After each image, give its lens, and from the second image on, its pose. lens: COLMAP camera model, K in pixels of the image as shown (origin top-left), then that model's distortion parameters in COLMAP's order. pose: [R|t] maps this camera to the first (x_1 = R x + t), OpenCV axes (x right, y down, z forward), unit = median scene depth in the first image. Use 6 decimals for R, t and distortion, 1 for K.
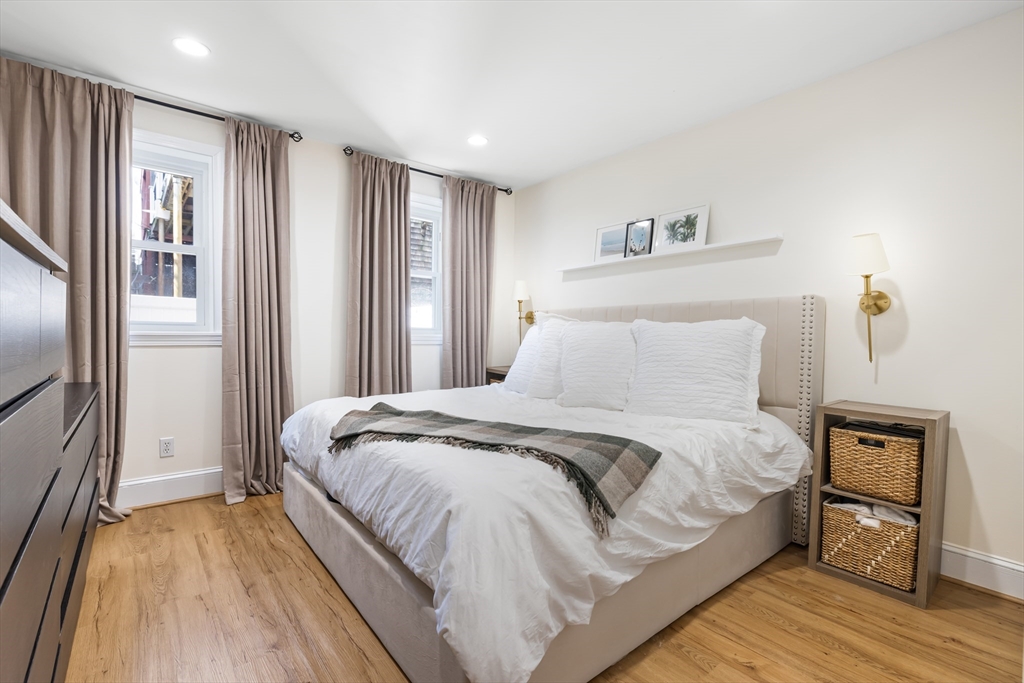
lens RADIAL K [[431.9, 0, 507.4], [0, 431.9, 343.3], [0, 0, 1]] dist [-0.001075, 0.000110]
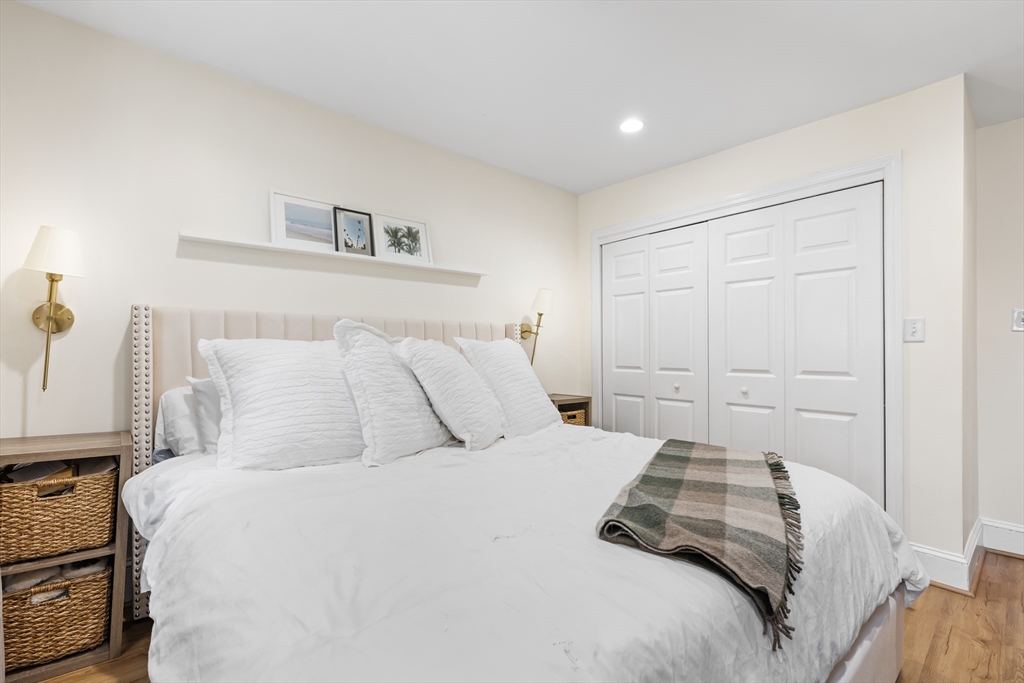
lens RADIAL K [[431.9, 0, 510.6], [0, 431.9, 340.7], [0, 0, 1]] dist [-0.001075, 0.000110]
pose [[-0.001905, 0.012727, 0.999917, -0.506137], [0.027674, 0.999537, -0.012669, -0.029854], [-0.999615, 0.027648, -0.002256, 0.765745]]
